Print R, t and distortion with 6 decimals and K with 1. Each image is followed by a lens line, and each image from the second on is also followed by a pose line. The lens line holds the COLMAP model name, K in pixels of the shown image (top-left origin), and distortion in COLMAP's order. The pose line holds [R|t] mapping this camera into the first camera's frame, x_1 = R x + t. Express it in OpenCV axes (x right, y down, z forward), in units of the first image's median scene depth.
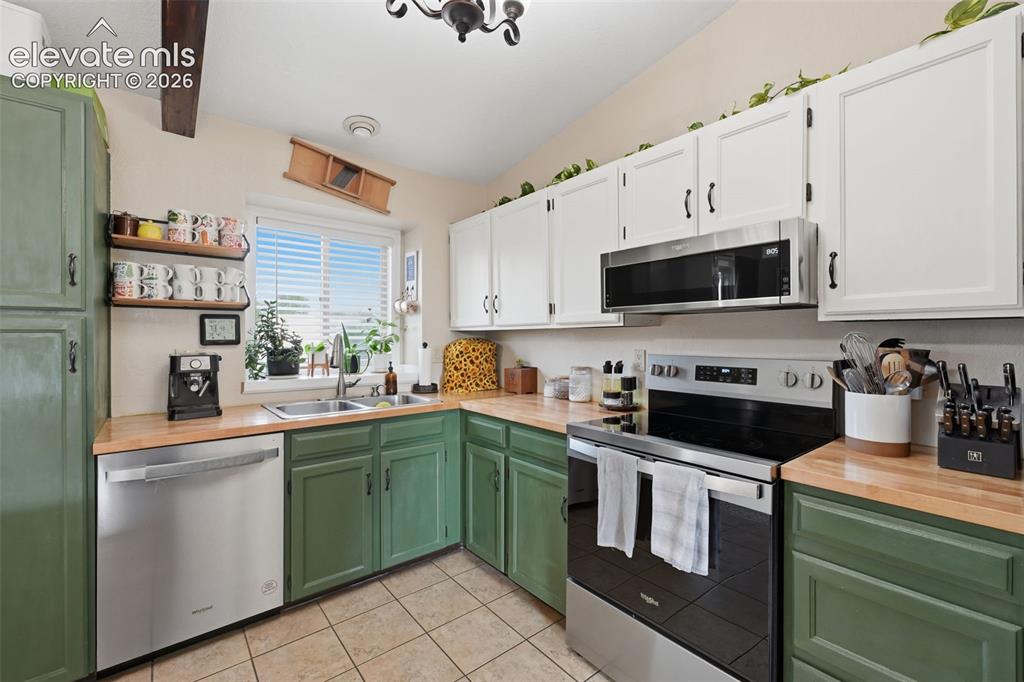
lens RADIAL K [[434.7, 0, 517.7], [0, 434.7, 338.0], [0, 0, 1]] dist [0.001061, -0.000075]
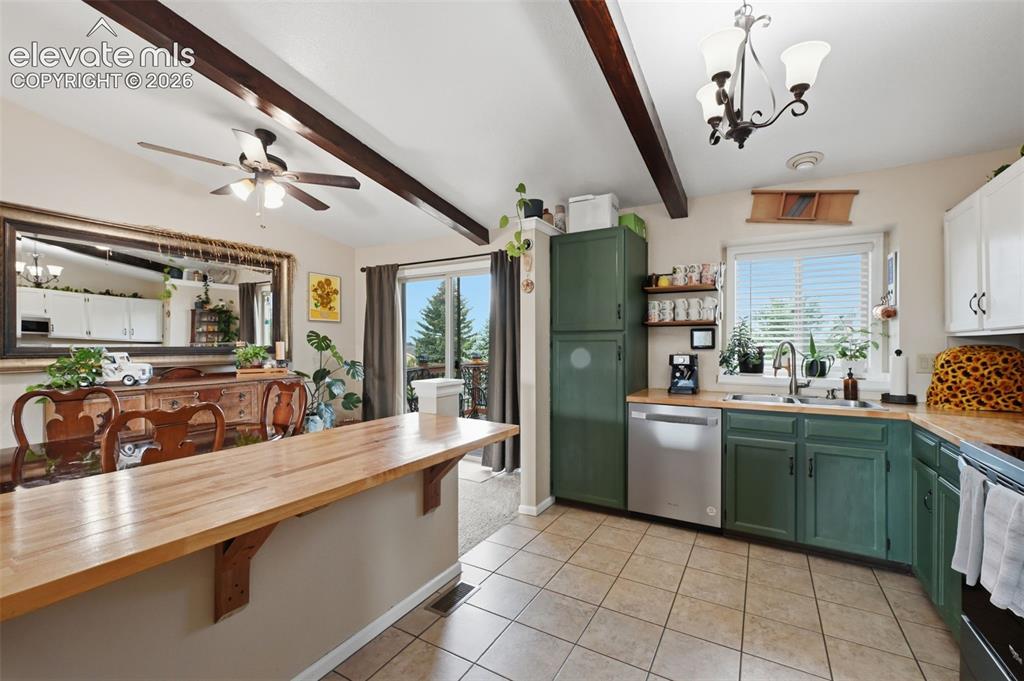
lens RADIAL K [[434.6, 0, 509.5], [0, 434.6, 344.8], [0, 0, 1]] dist [0.000114, -0.000161]
pose [[0.340688, 0.001216, -0.940176, 0.447181], [-0.005029, 0.999987, -0.000529, 0.005313], [0.940163, 0.004908, 0.340690, -0.121933]]
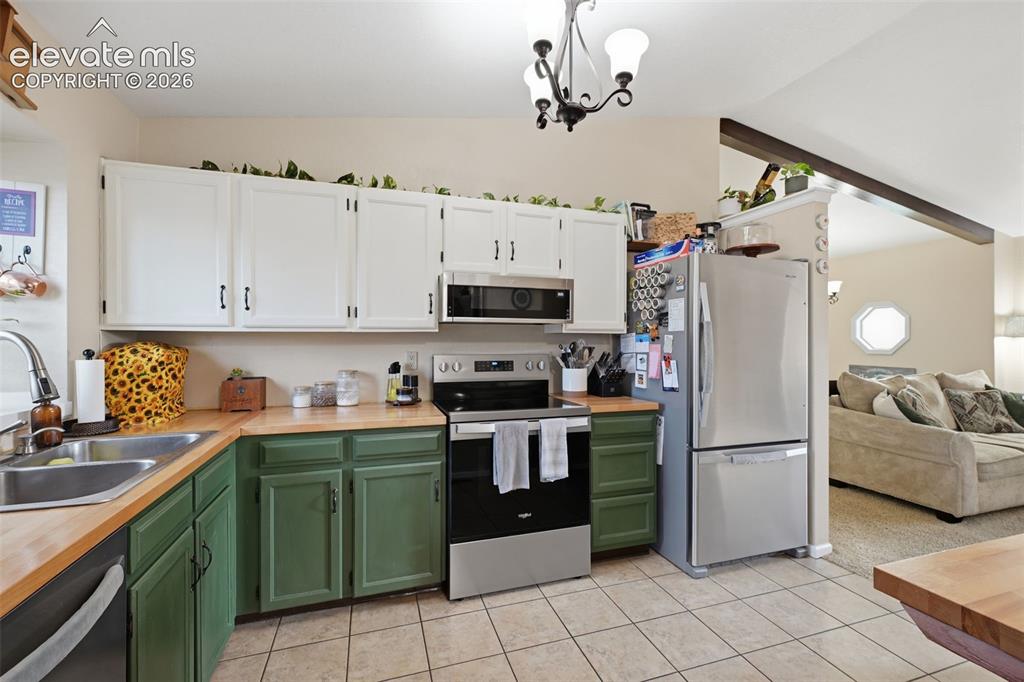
lens RADIAL K [[434.0, 0, 513.4], [0, 434.0, 342.4], [0, 0, 1]] dist [0.002537, 0.000320]
pose [[0.359922, -0.003438, 0.932976, -0.657853], [-0.000496, 0.999992, 0.003876, -0.002392], [-0.932982, -0.001858, 0.359917, 0.292625]]
